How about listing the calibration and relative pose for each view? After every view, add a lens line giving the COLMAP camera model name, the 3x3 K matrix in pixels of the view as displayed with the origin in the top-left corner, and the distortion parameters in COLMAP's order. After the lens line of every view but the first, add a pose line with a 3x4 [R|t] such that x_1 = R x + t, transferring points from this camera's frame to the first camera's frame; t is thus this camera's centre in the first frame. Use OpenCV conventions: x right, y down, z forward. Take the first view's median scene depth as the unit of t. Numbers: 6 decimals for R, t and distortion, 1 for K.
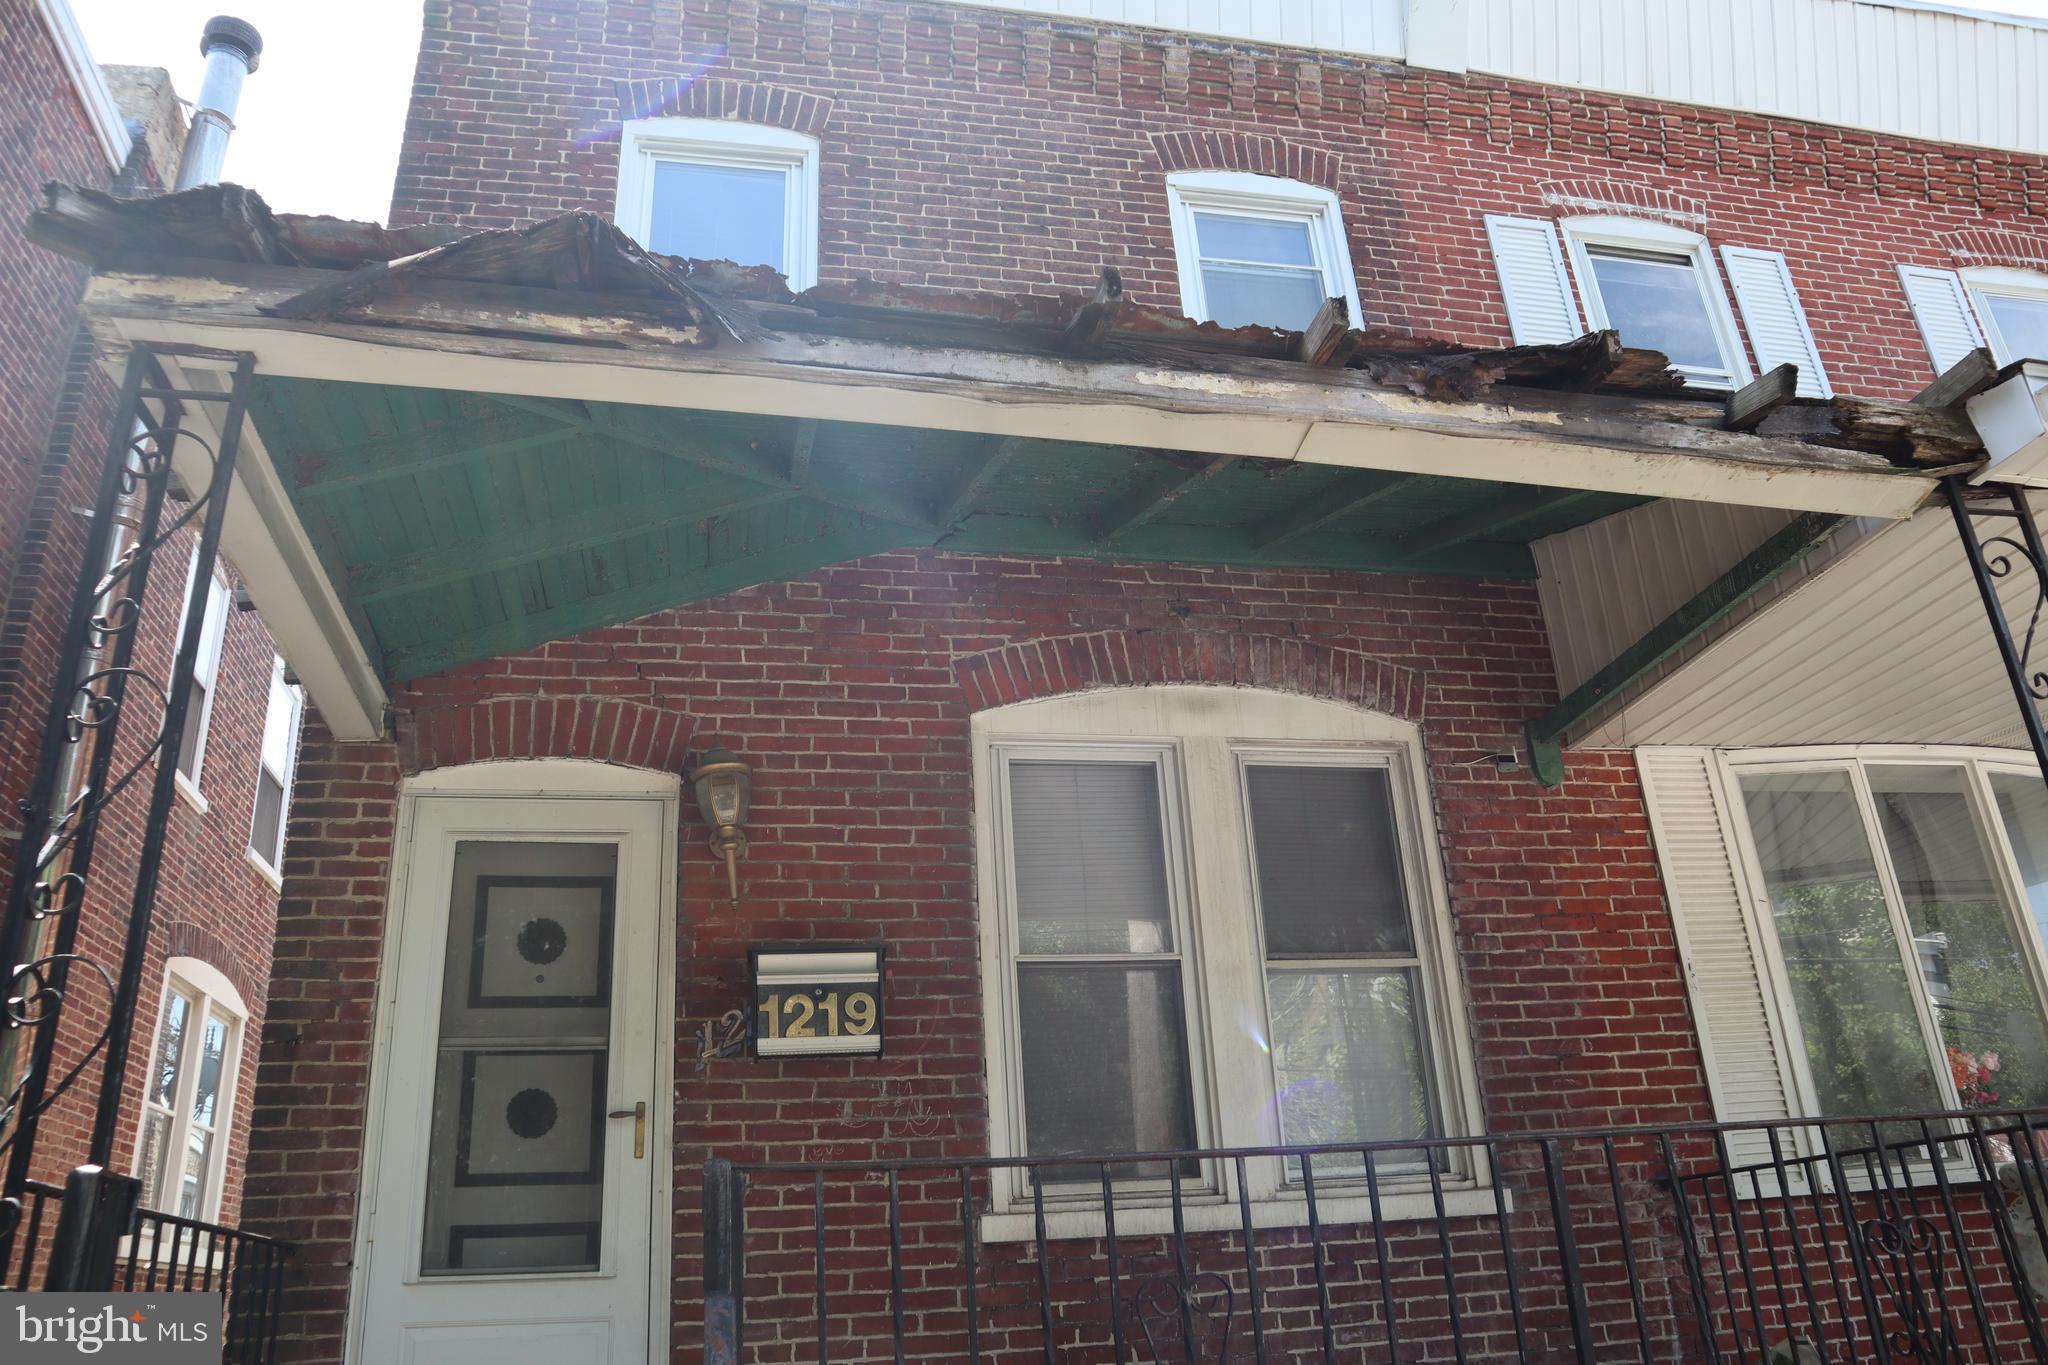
lens RADIAL K [[1471.0, 0, 1029.1], [0, 1471.0, 688.1], [0, 0, 1]] dist [-0.109257, 0.066858]
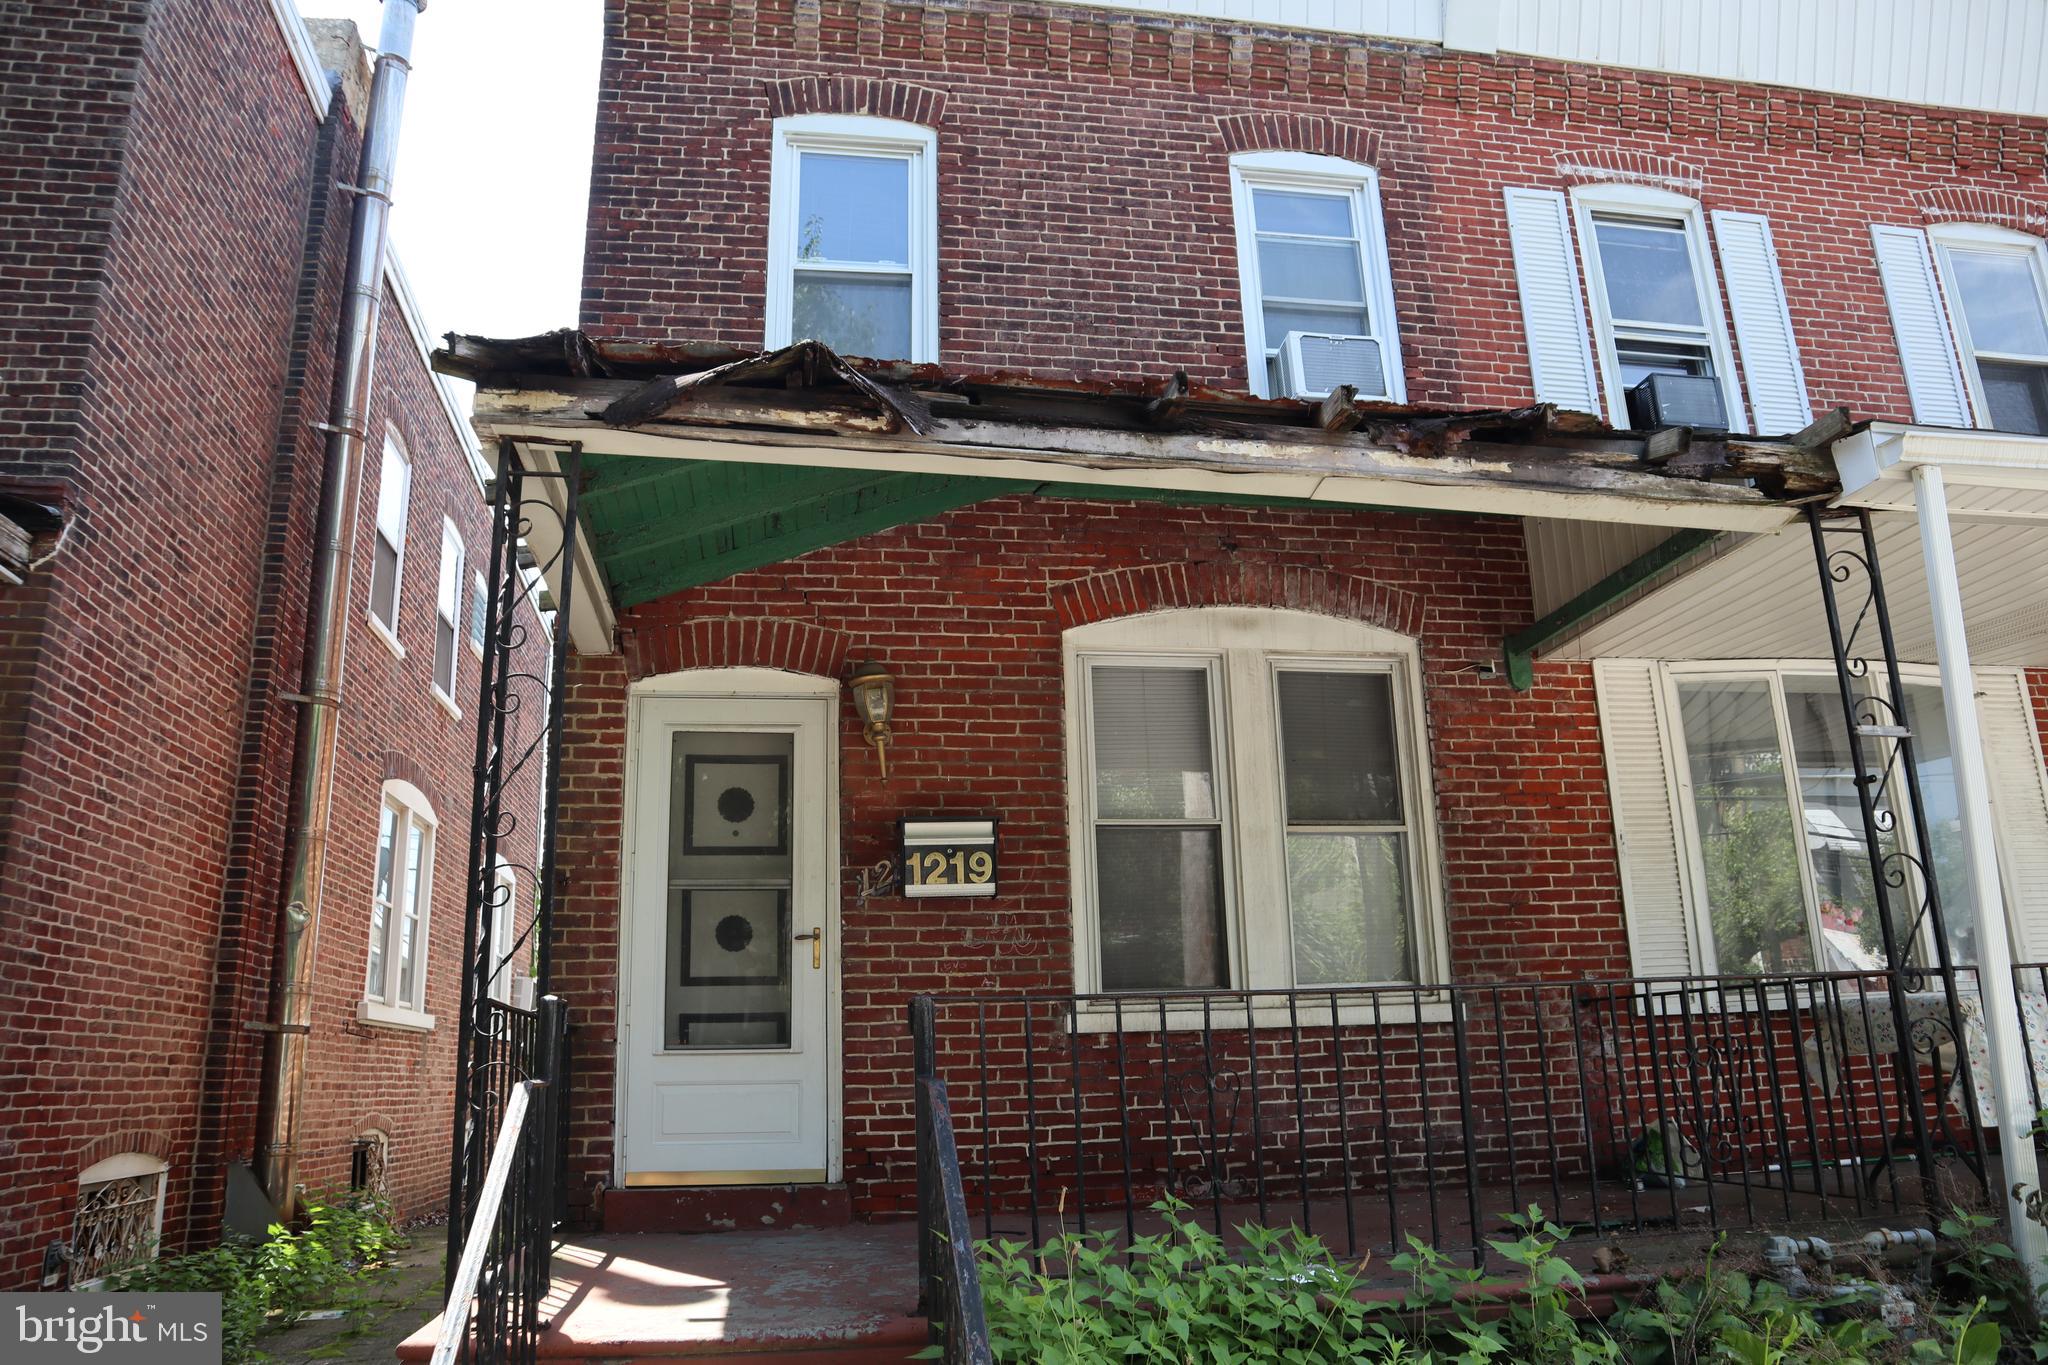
lens RADIAL K [[1429.2, 0, 1031.2], [0, 1429.2, 681.1], [0, 0, 1]] dist [-0.124519, 0.082859]
pose [[0.999082, 0.017686, -0.039006, -0.017240], [-0.012089, 0.990173, 0.139326, -0.110649], [0.041086, -0.138727, 0.989478, -0.233185]]
